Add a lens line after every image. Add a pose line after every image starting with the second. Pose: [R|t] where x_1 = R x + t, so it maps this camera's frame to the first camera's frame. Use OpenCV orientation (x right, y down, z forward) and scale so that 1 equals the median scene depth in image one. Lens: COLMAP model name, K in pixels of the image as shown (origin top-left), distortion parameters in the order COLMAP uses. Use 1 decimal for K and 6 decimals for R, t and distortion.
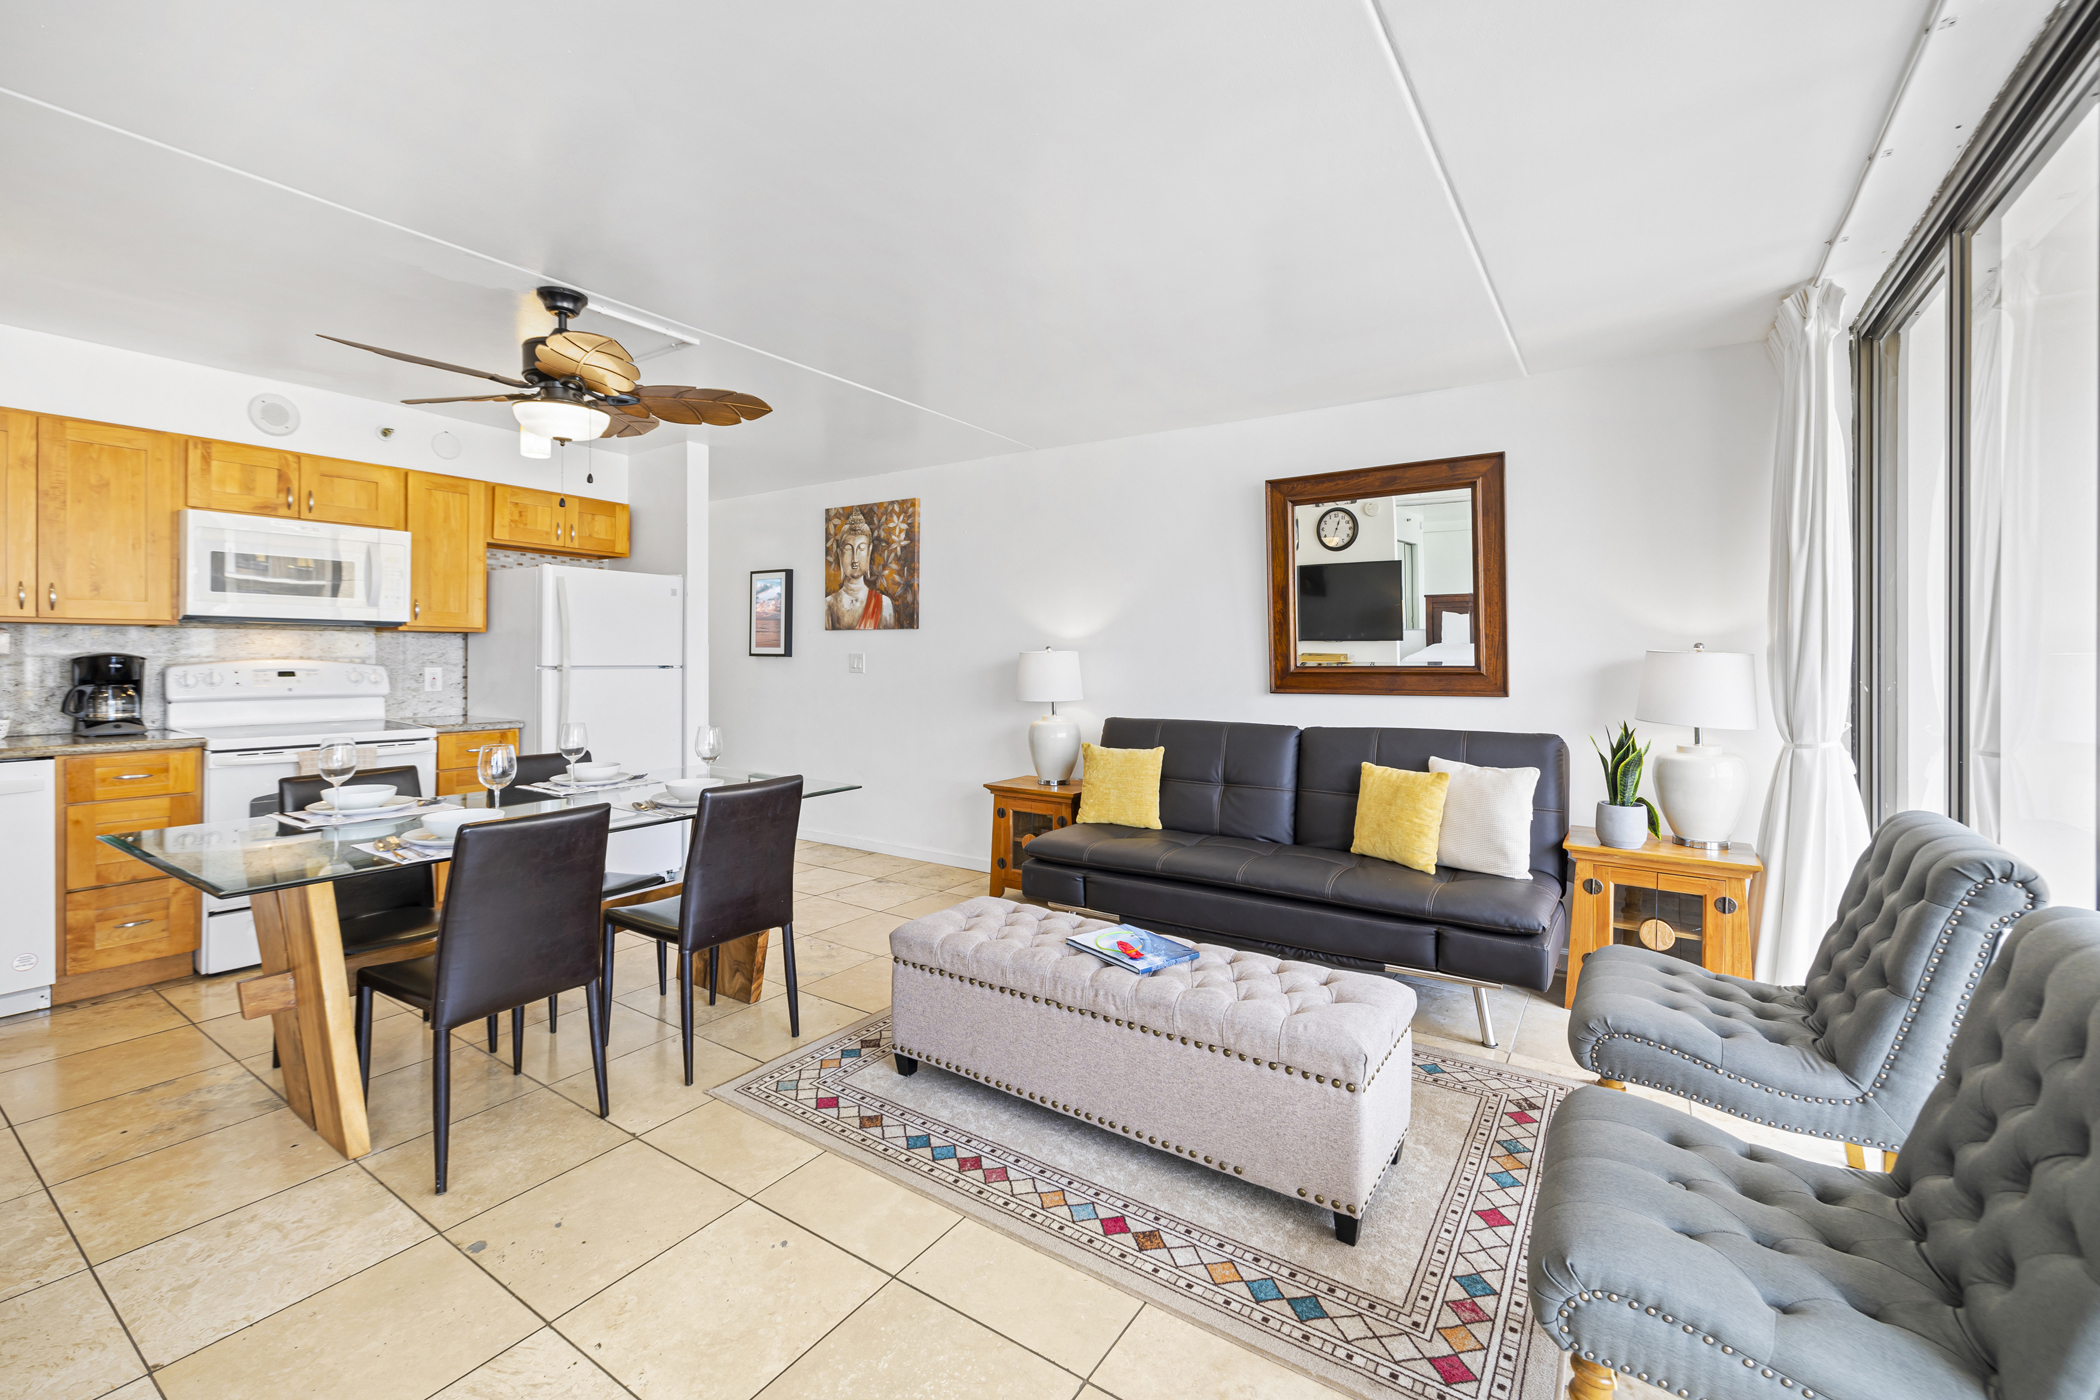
lens RADIAL K [[893.7, 0, 1041.7], [0, 893.7, 656.5], [0, 0, 1]] dist [-0.001015, -0.000291]
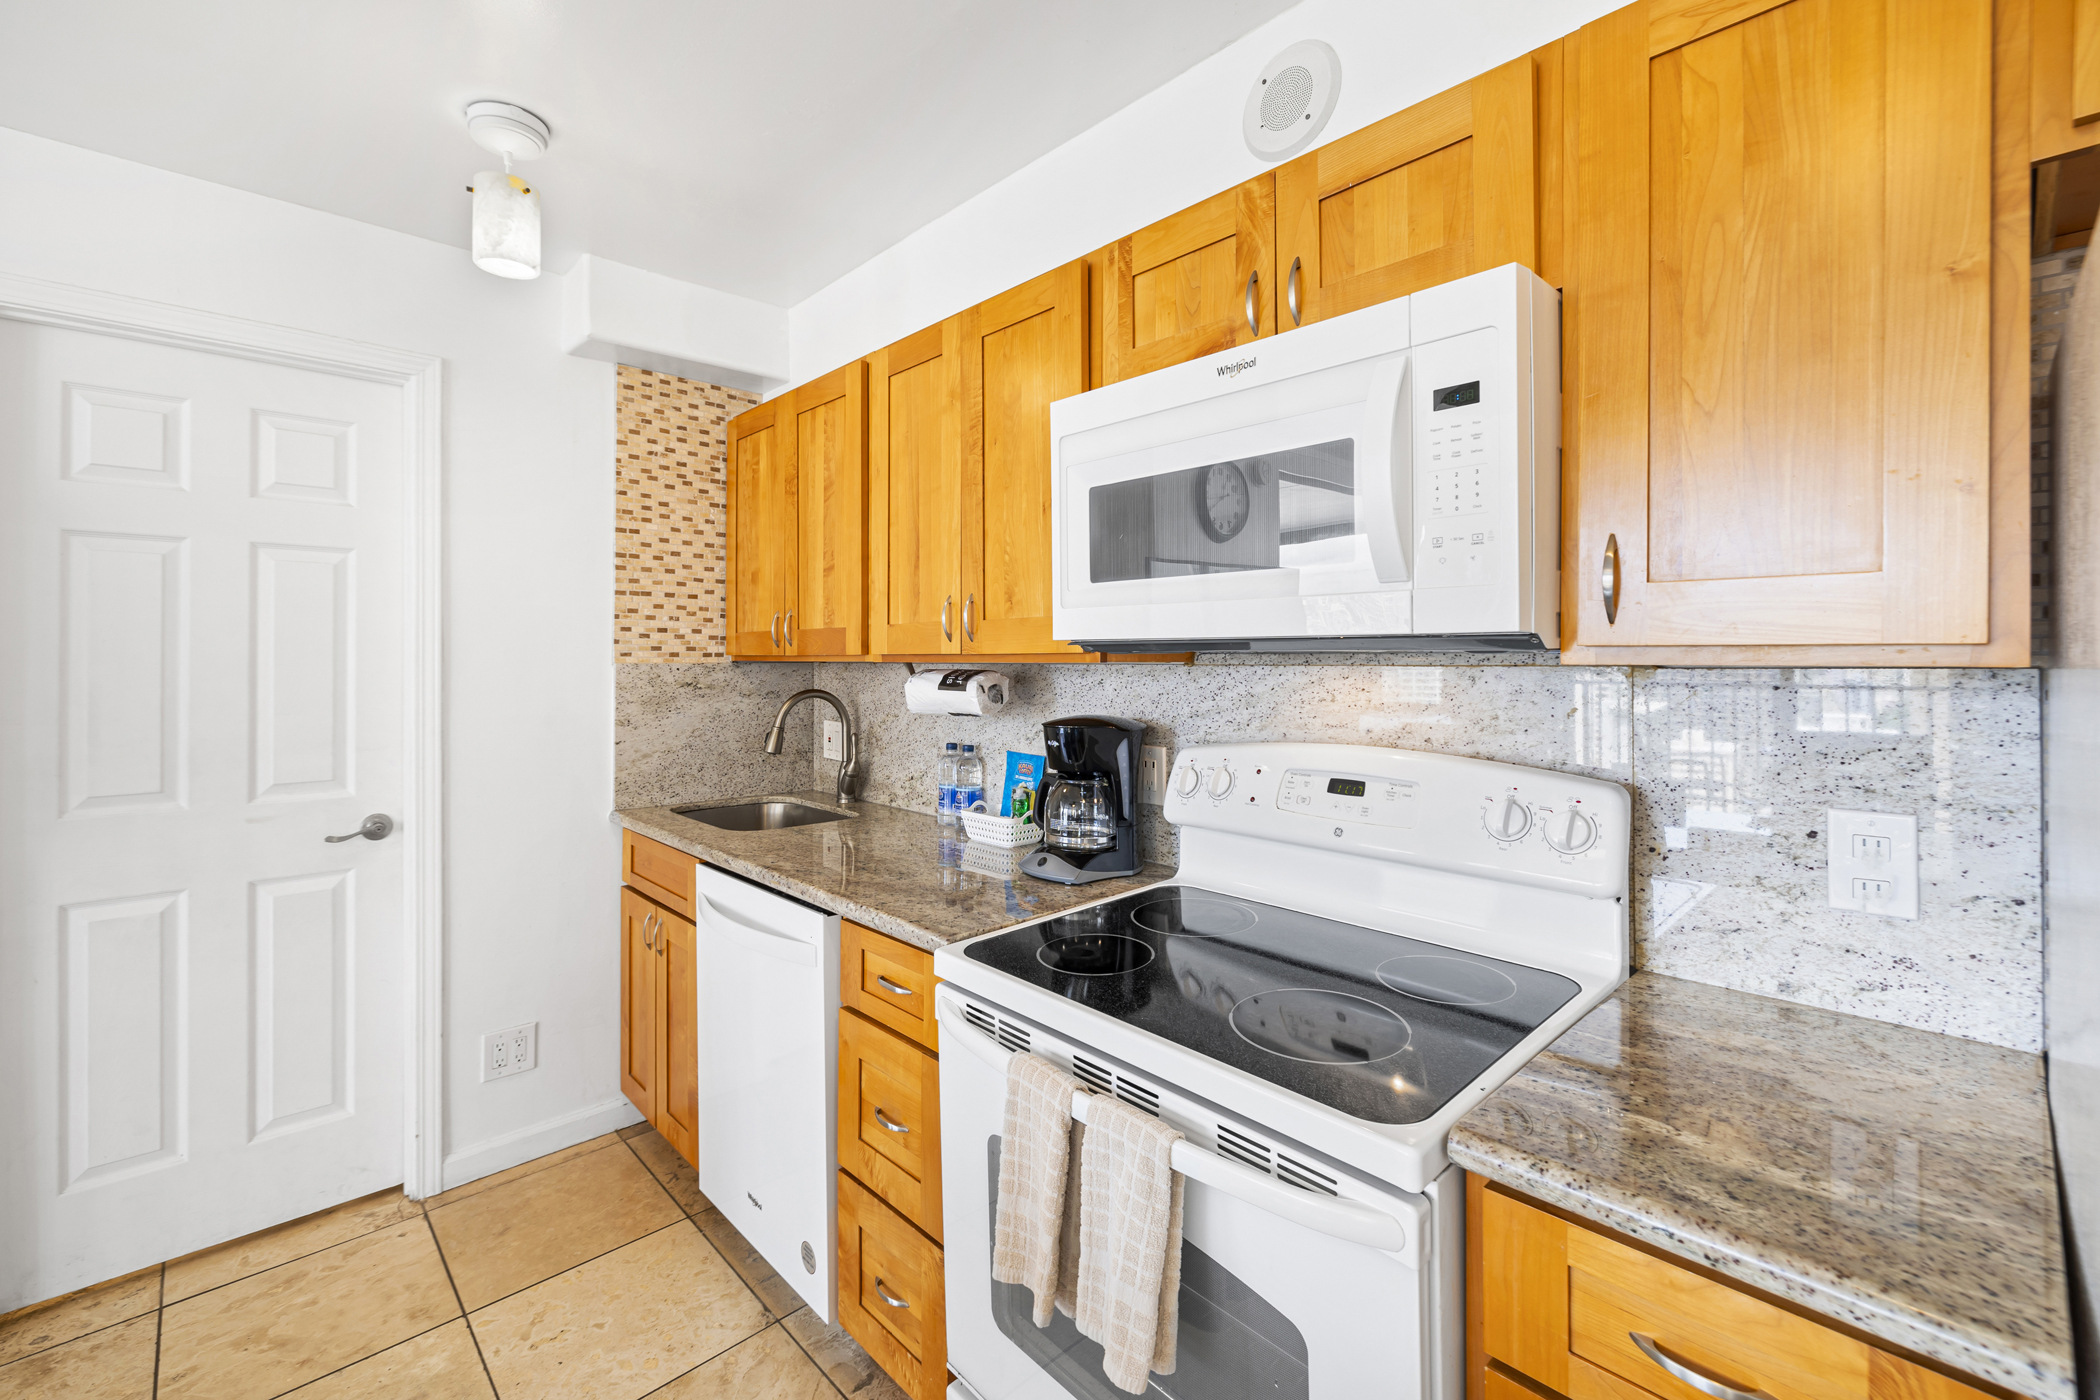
lens RADIAL K [[893.7, 0, 1041.7], [0, 893.7, 656.5], [0, 0, 1]] dist [-0.001015, -0.000291]
pose [[-0.220979, -0.009887, -0.975229, -0.474312], [-0.003713, 0.999950, -0.009297, -0.031235], [0.975272, 0.001566, -0.221004, 0.988820]]
